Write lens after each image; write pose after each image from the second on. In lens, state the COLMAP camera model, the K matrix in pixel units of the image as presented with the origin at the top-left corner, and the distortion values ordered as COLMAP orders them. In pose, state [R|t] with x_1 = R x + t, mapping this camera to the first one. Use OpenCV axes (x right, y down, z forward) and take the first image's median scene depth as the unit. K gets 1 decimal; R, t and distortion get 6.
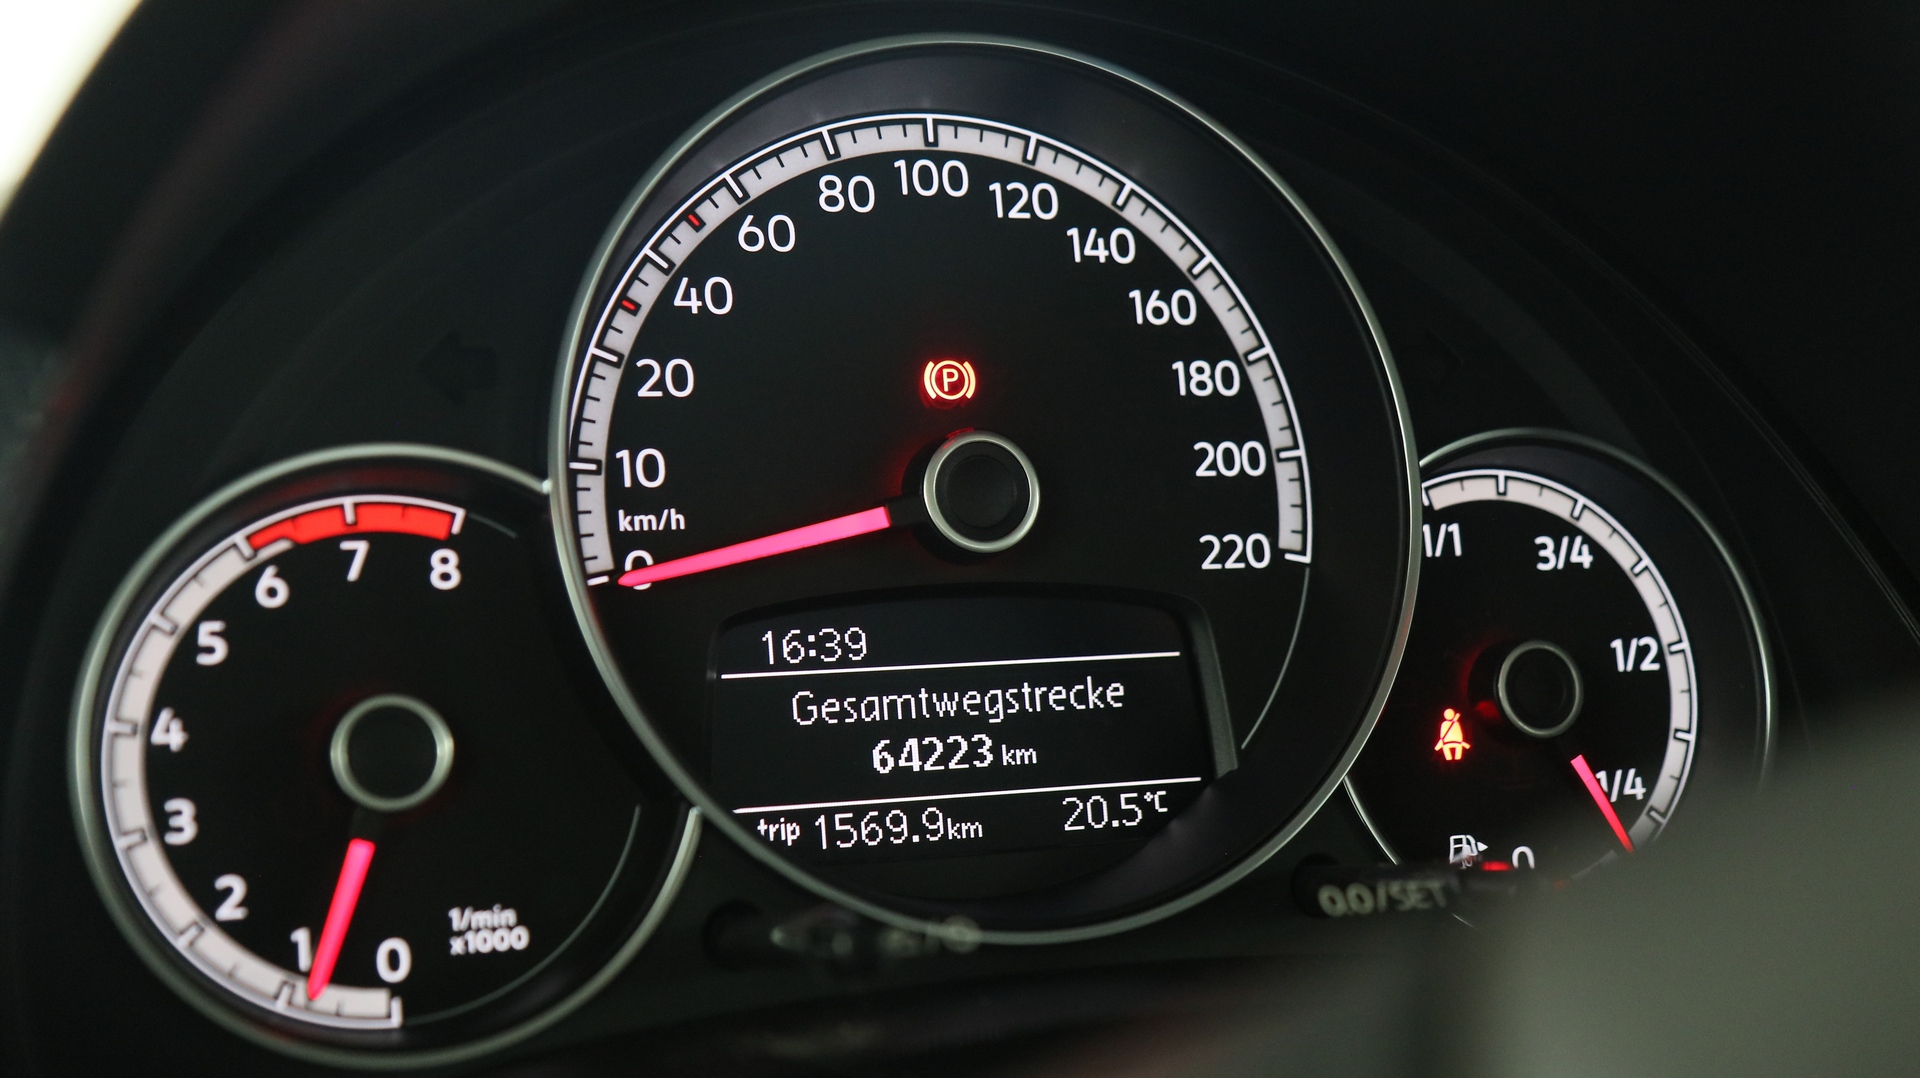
lens RADIAL K [[2608.8, 0, 949.6], [0, 2608.8, 539.7], [0, 0, 1]] dist [-0.009386, 0.000000]
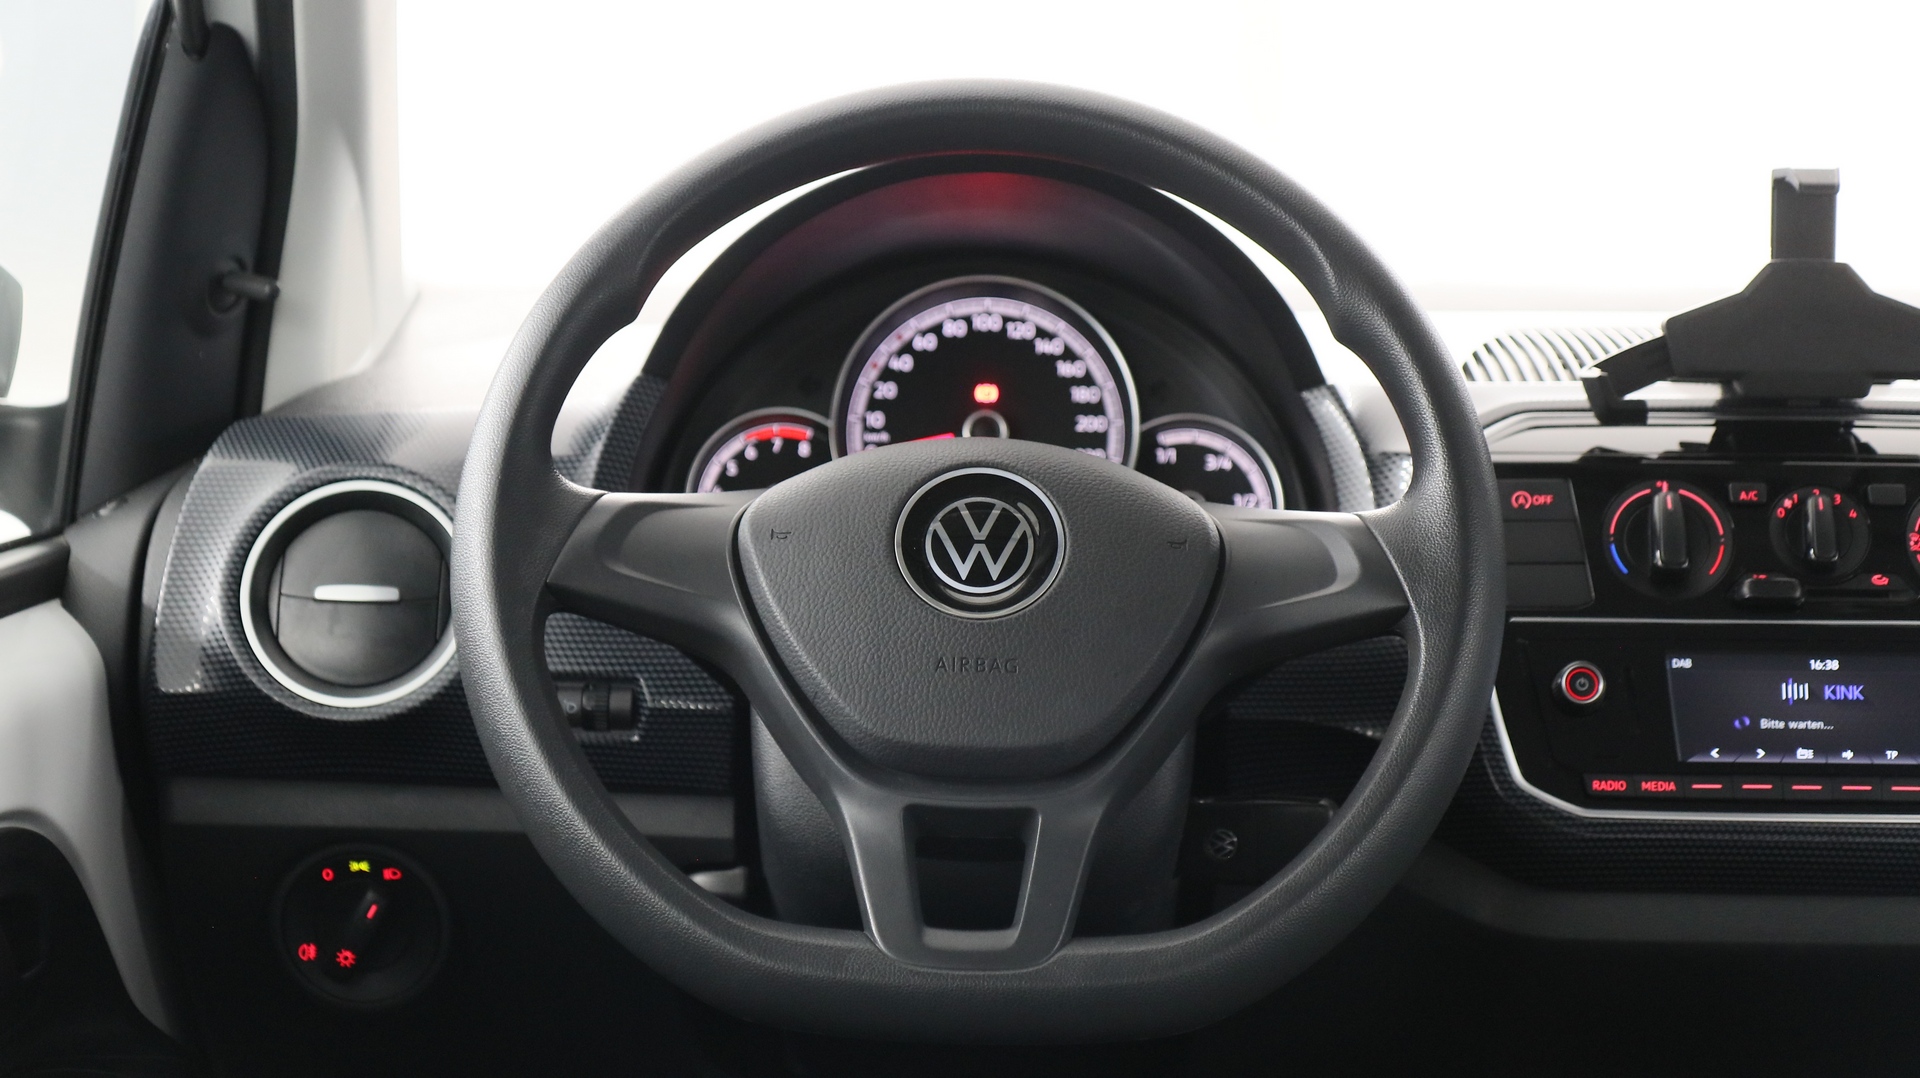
lens RADIAL K [[4027.2, 0, 956.8], [0, 4027.2, 554.0], [0, 0, 1]] dist [0.008301, 0.000000]
pose [[0.930156, 0.040258, -0.364951, 1.566014], [-0.043482, 0.999054, -0.000617, 0.118245], [0.364581, 0.016442, 0.931026, -3.083592]]
